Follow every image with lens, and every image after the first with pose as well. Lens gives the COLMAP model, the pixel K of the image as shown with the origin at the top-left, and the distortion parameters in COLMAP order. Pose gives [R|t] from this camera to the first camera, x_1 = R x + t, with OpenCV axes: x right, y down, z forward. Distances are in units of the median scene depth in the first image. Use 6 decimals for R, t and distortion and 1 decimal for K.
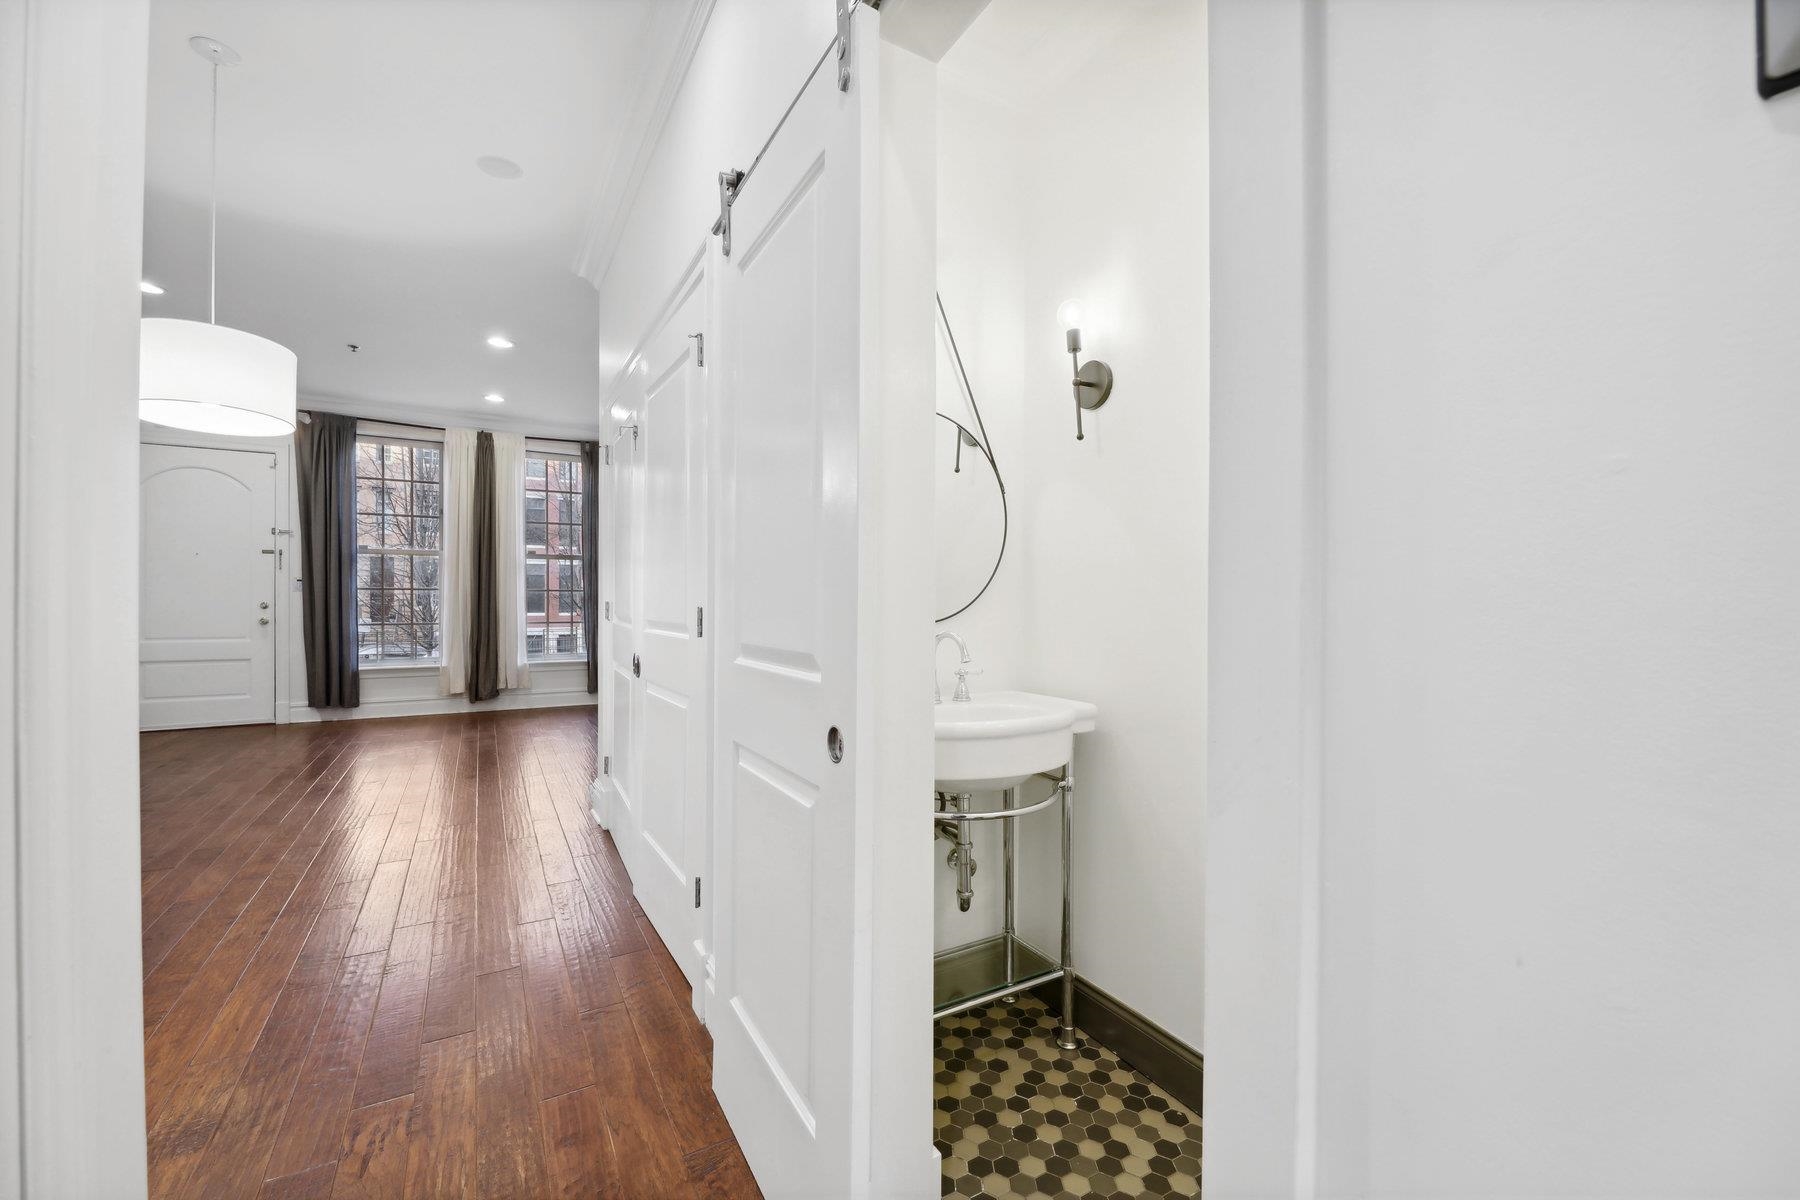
lens RADIAL K [[737.3, 0, 900.0], [0, 737.3, 600.0], [0, 0, 1]] dist [0.005475, -0.004878]
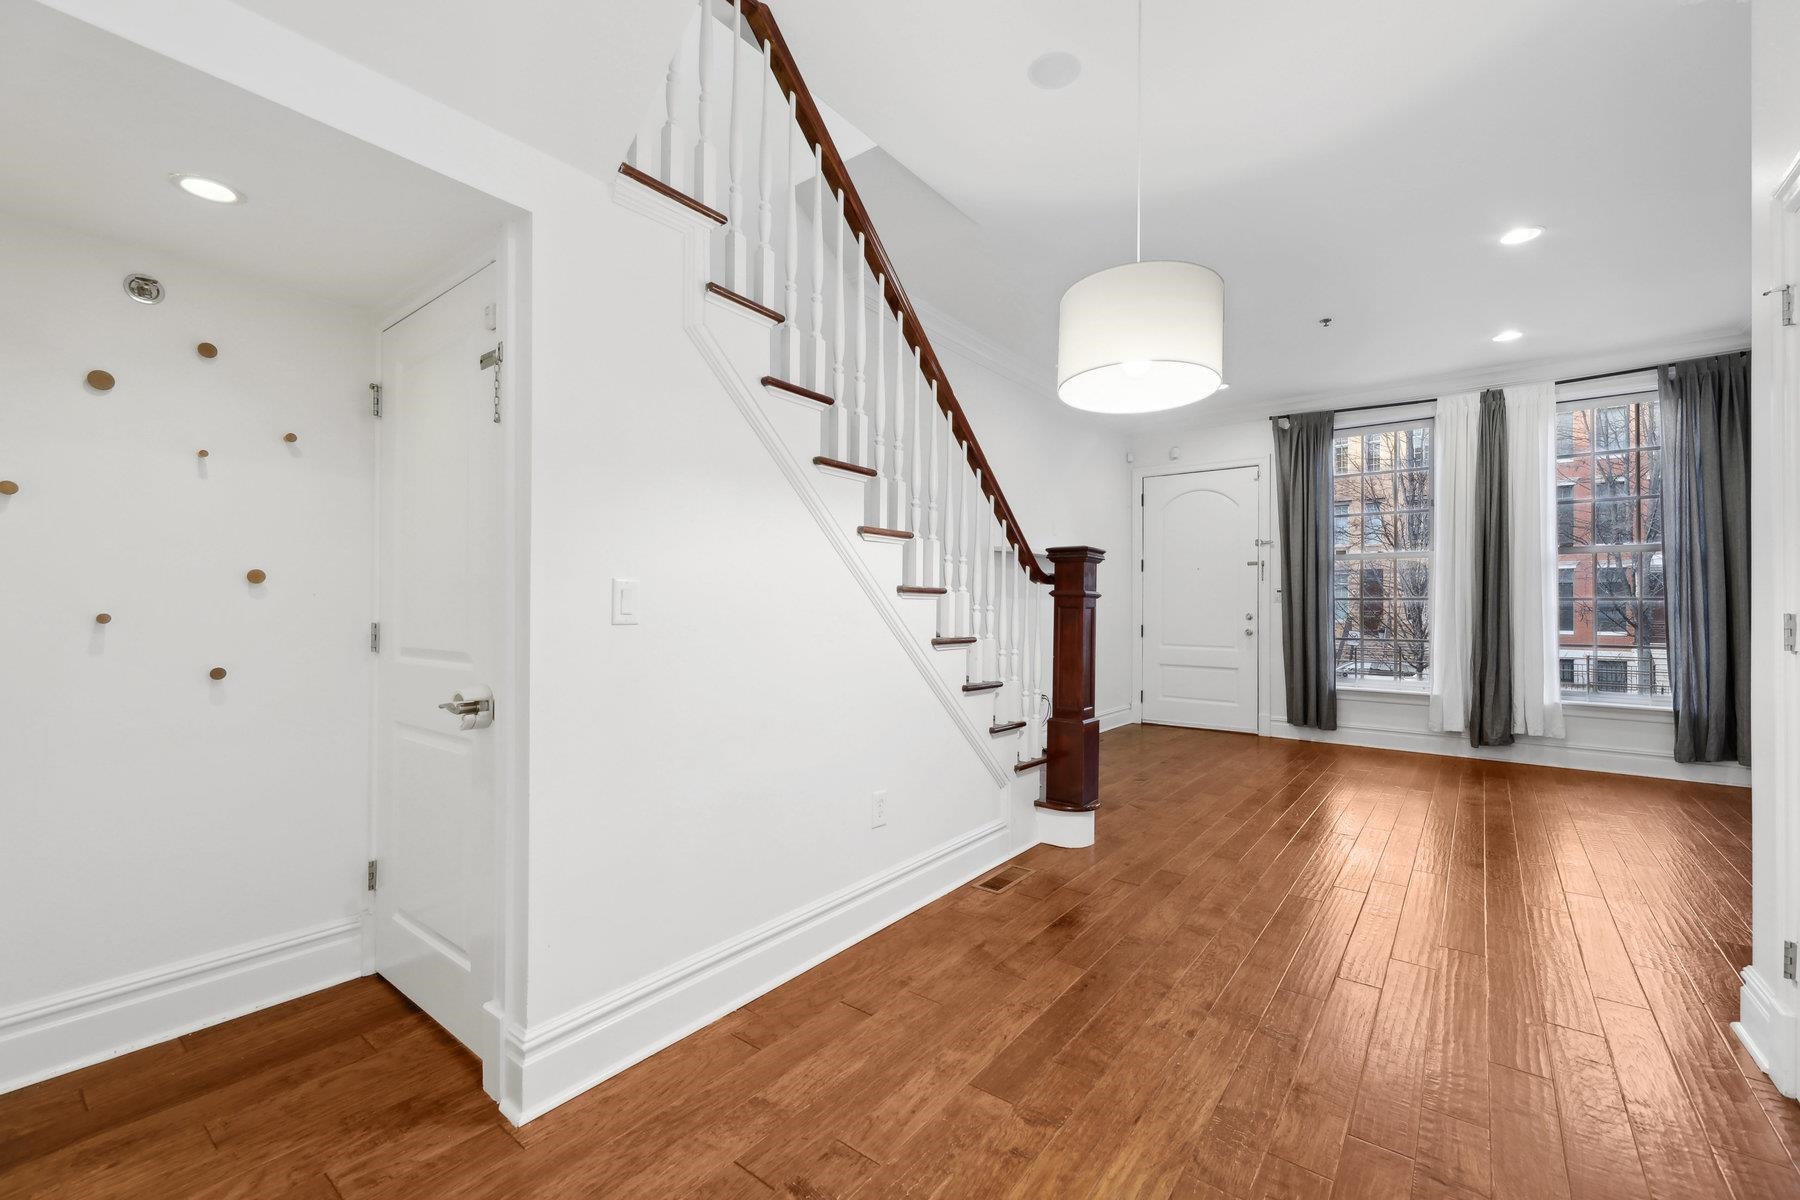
lens RADIAL K [[737.3, 0, 900.0], [0, 737.3, 600.0], [0, 0, 1]] dist [0.005475, -0.004878]
pose [[0.377838, -0.009145, -0.925827, -0.101931], [-0.007058, 0.999894, -0.012757, 0.001071], [0.925845, 0.011354, 0.377733, 0.169749]]
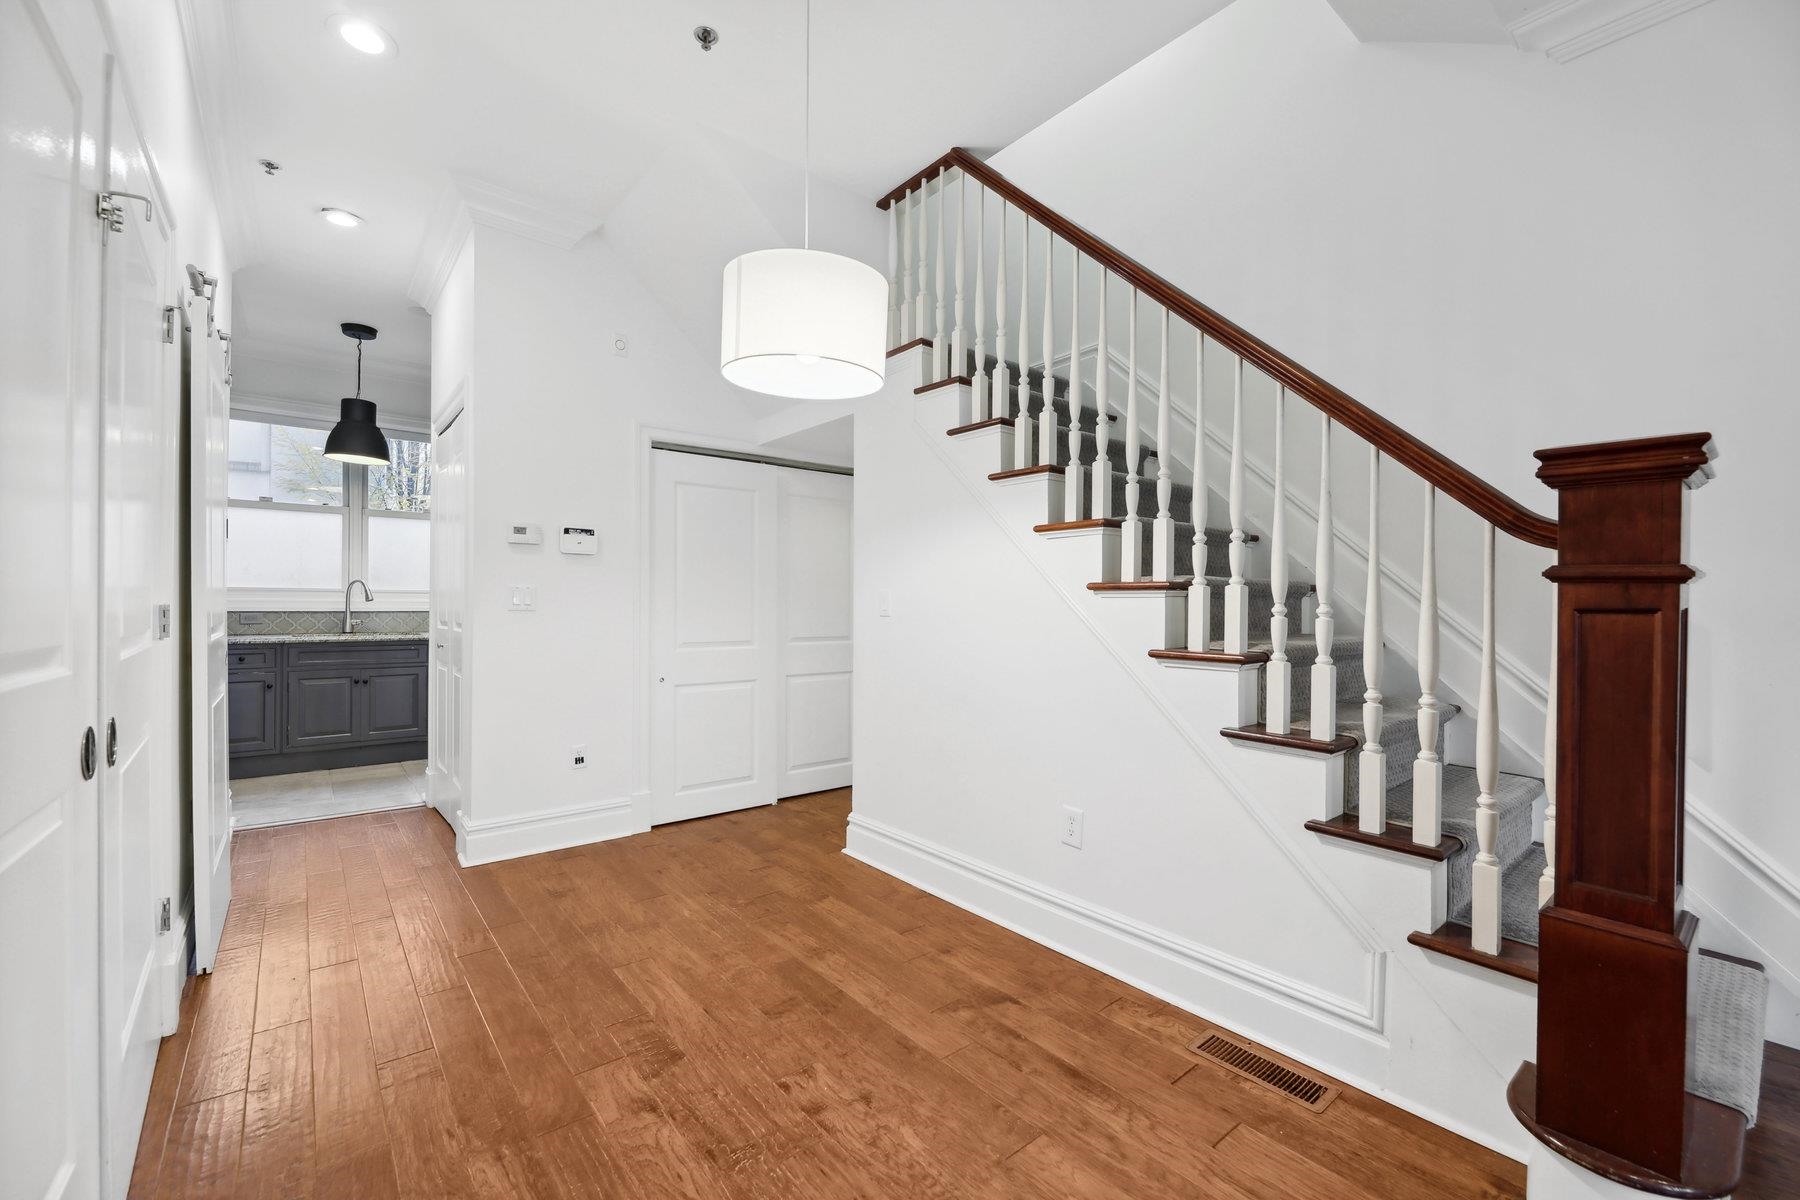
lens RADIAL K [[737.3, 0, 900.0], [0, 737.3, 600.0], [0, 0, 1]] dist [0.005475, -0.004878]
pose [[-0.987070, -0.010568, -0.159938, -0.327729], [-0.009939, 0.999939, -0.004729, -0.001000], [0.159978, -0.003078, -0.987116, 0.651122]]
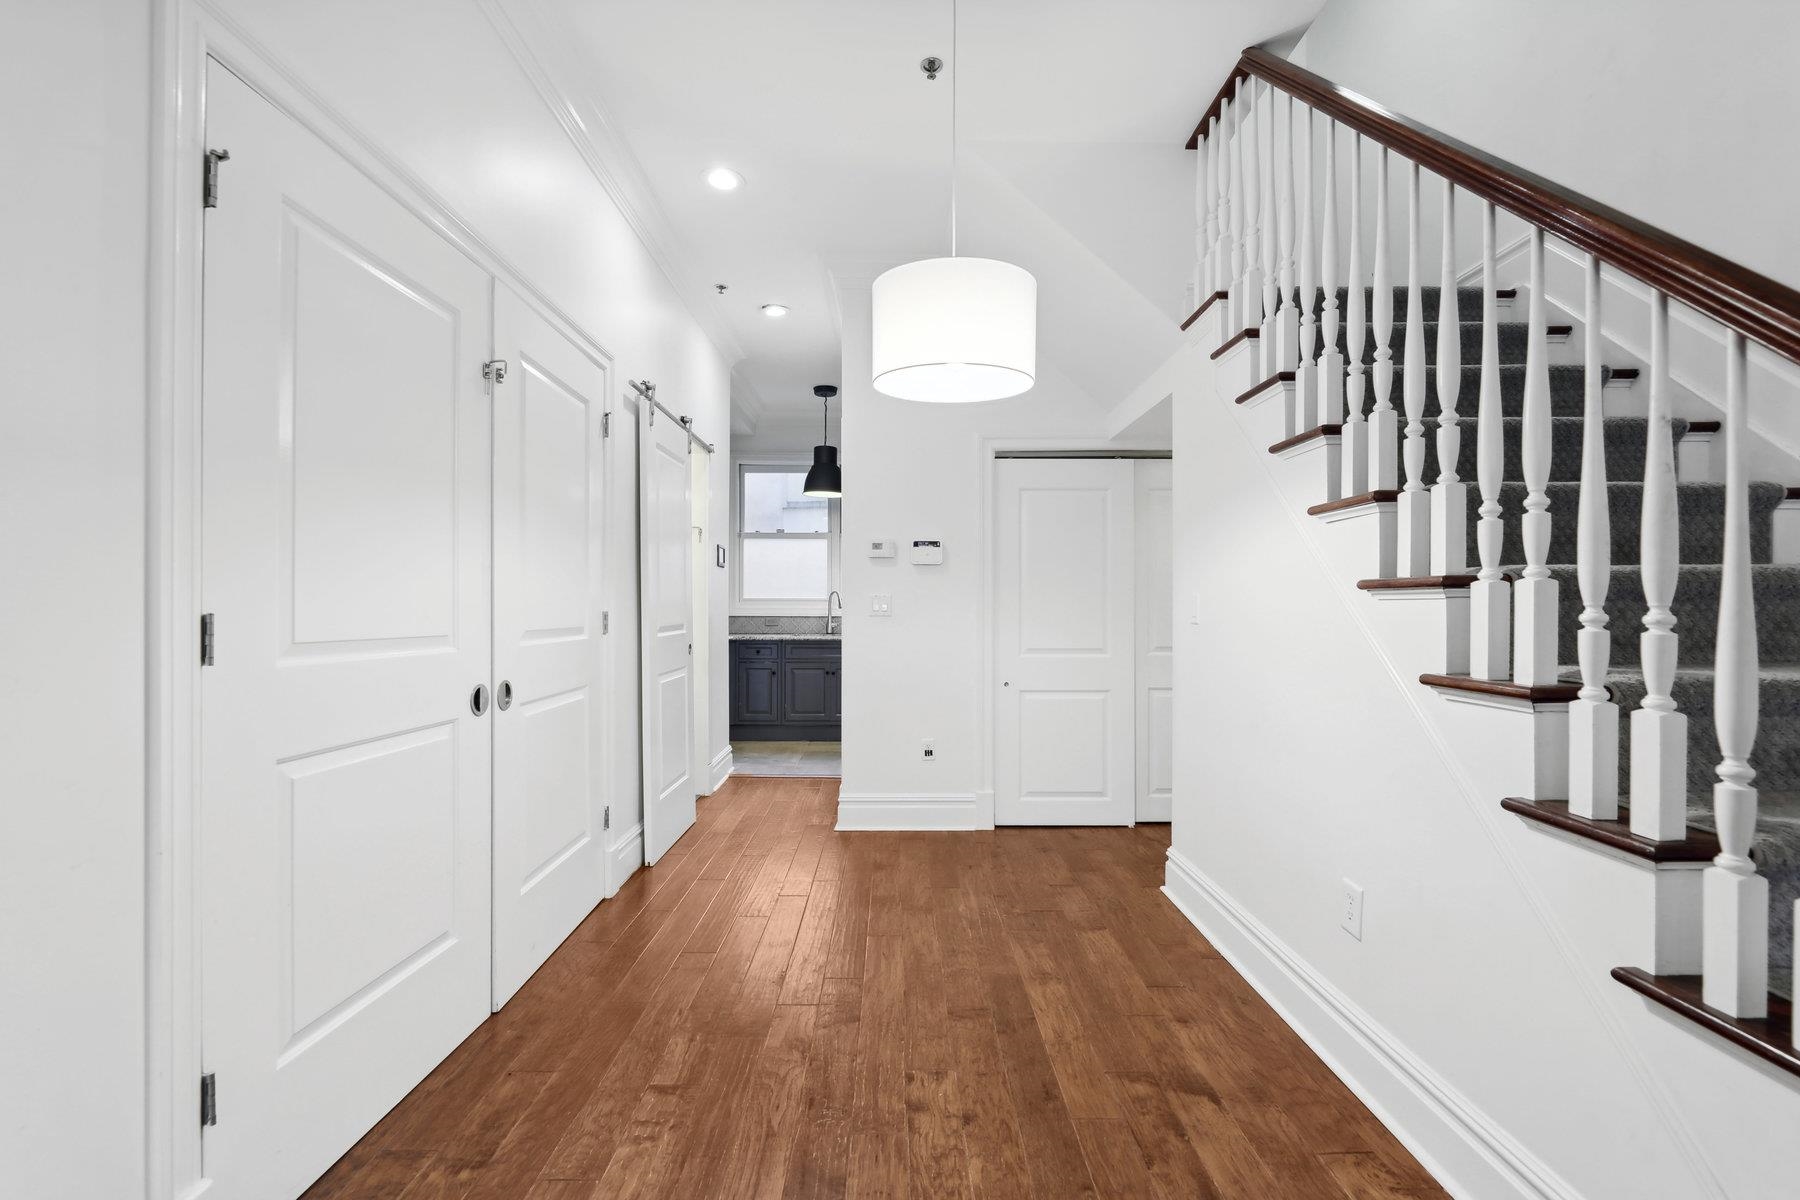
lens RADIAL K [[781.1, 0, 902.8], [0, 781.1, 607.2], [0, 0, 1]] dist [0.000883, -0.000155]
pose [[-0.871519, -0.005630, 0.490329, -0.465888], [-0.005153, 0.999984, 0.002324, -0.001896], [-0.490335, -0.000501, -0.871534, 0.635901]]
